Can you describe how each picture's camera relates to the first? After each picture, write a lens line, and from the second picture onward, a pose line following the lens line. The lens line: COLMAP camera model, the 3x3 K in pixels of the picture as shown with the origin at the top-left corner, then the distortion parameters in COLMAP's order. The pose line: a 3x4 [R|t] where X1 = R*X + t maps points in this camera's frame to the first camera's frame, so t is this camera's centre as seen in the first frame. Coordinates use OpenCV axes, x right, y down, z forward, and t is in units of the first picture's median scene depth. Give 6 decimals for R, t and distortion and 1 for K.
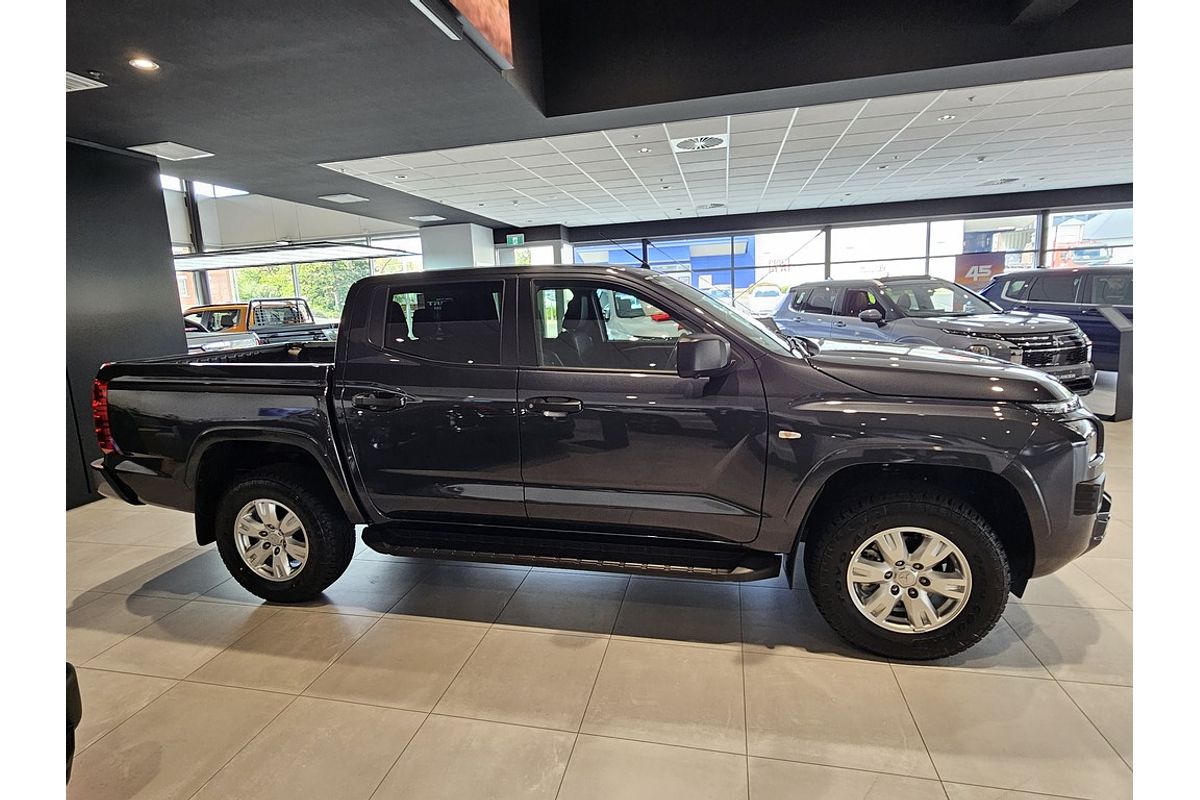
lens RADIAL K [[530.9, 0, 604.5], [0, 530.9, 419.4], [0, 0, 1]] dist [0.000292, -0.000044]
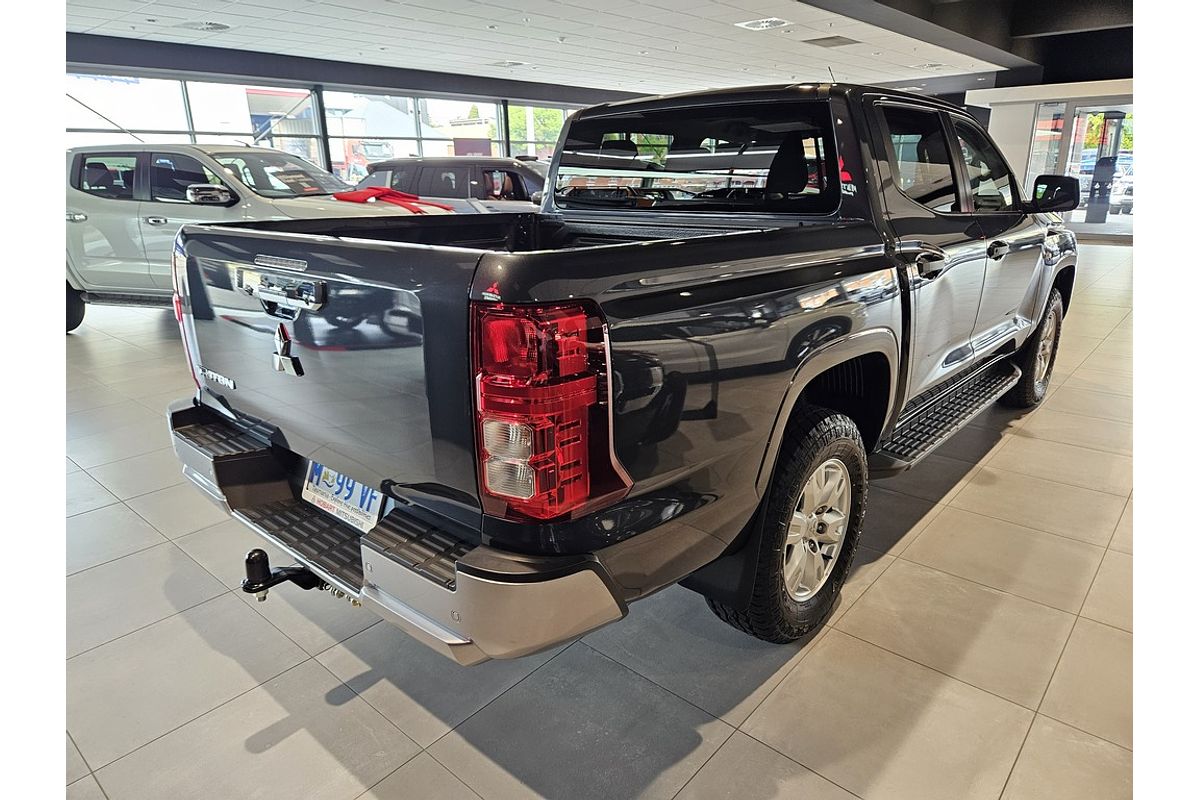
lens RADIAL K [[726.9, 0, 602.0], [0, 726.9, 387.8], [0, 0, 1]] dist [0.051454, -0.000115]
pose [[0.487244, -0.216489, 0.846006, -0.373537], [0.186590, 0.972220, 0.141323, -0.021507], [-0.853099, 0.088998, 0.514103, 0.208067]]
